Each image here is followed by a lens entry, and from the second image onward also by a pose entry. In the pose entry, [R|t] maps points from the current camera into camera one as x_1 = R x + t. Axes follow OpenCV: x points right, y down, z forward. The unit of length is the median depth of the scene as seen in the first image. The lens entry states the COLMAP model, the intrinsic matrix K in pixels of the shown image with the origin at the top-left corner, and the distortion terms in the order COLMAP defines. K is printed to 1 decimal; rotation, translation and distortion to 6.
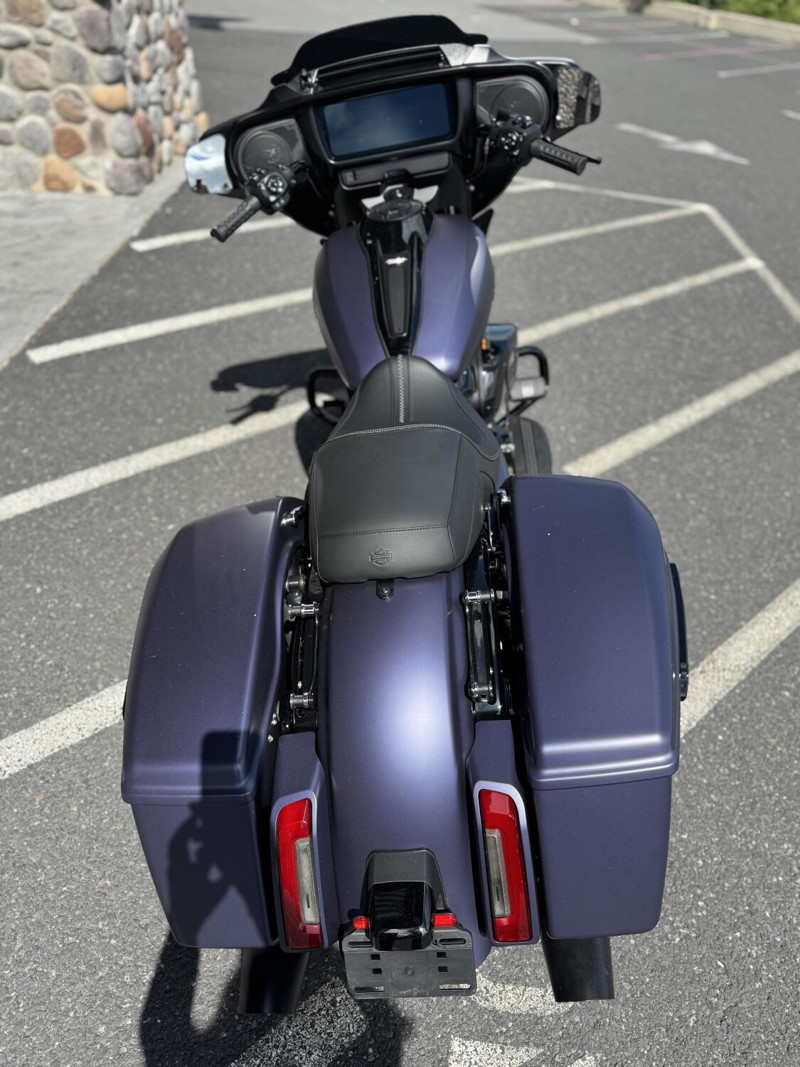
lens RADIAL K [[780.0, 0, 402.9], [0, 780.0, 536.2], [0, 0, 1]] dist [0.013314, -0.035896]
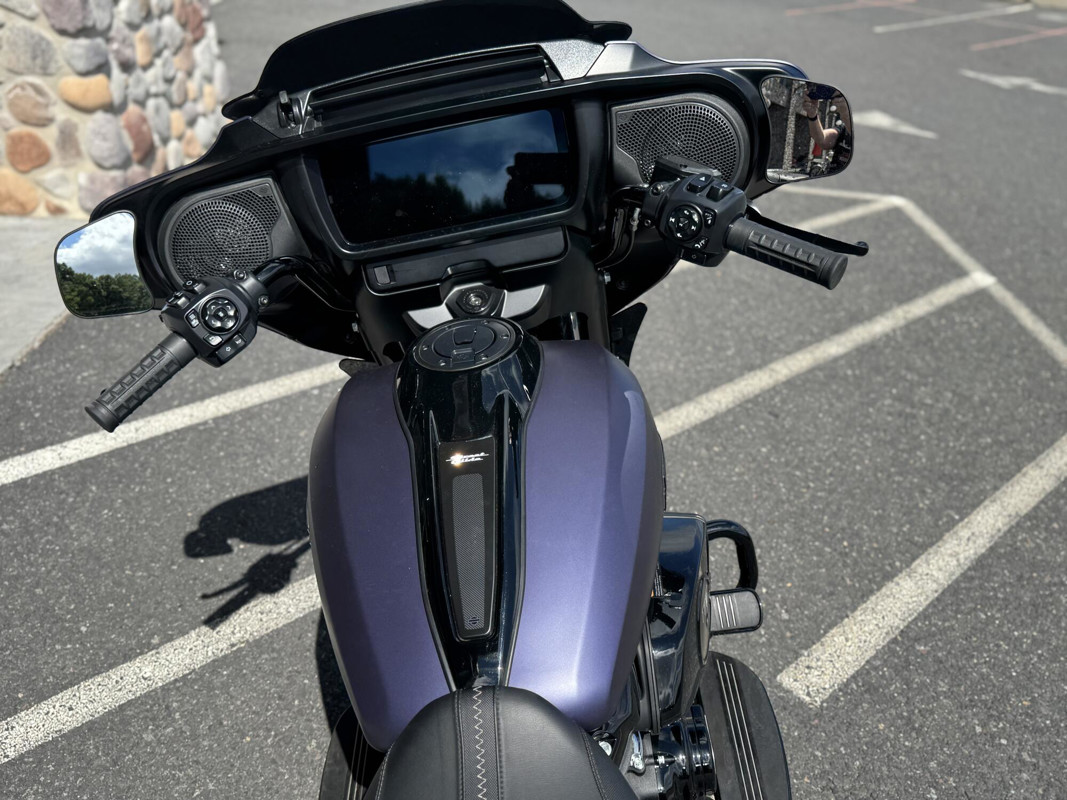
lens RADIAL K [[958.5, 0, 529.1], [0, 958.5, 407.8], [0, 0, 1]] dist [0.068833, -0.137449]
pose [[0.999384, -0.029737, 0.018650, 0.012616], [0.032414, 0.985724, -0.165219, -0.178501], [-0.013471, 0.165722, 0.986081, 0.253058]]
